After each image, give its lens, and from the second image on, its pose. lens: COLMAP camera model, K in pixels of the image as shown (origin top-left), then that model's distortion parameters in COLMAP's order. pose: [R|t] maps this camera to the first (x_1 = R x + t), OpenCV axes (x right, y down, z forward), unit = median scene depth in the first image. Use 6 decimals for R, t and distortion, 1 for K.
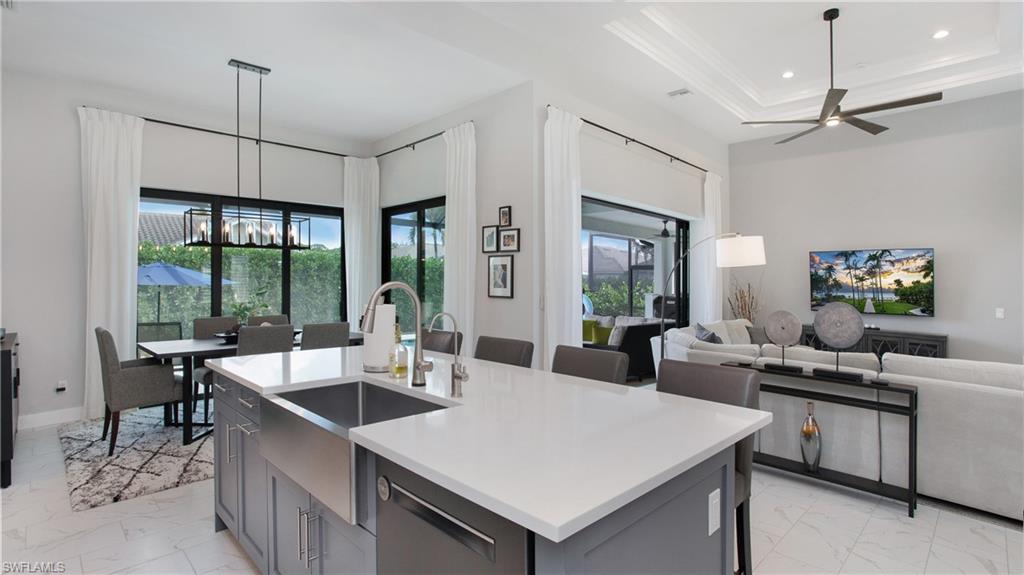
lens RADIAL K [[500.2, 0, 520.3], [0, 500.2, 281.5], [0, 0, 1]] dist [-0.044399, 0.015022]
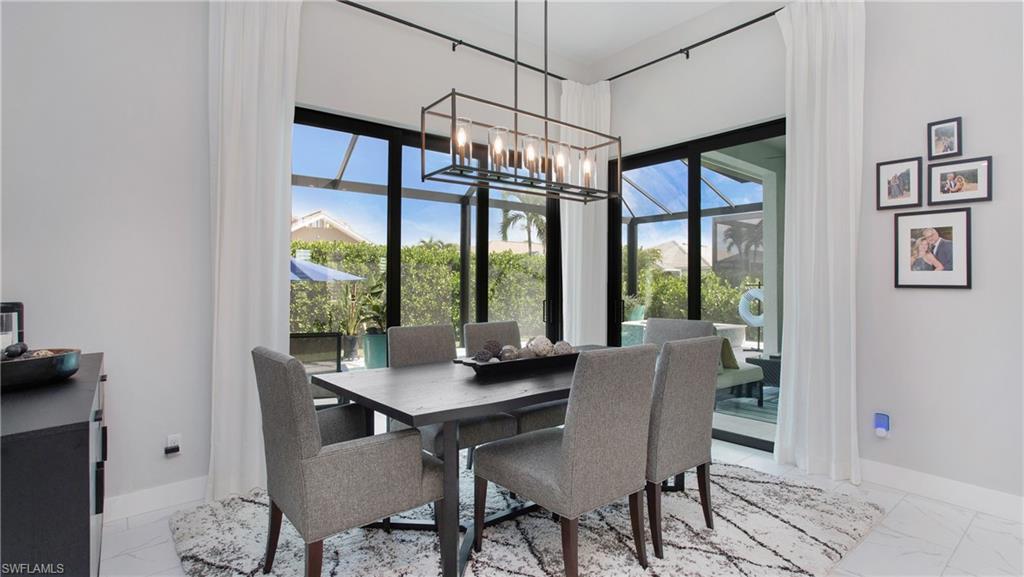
lens RADIAL K [[486.7, 0, 513.4], [0, 486.7, 284.5], [0, 0, 1]] dist [-0.023581, 0.001020]
pose [[0.994676, -0.008324, -0.102711, -0.327208], [0.008245, 0.999965, -0.001186, 0.018424], [0.102718, 0.000333, 0.994710, 0.321167]]
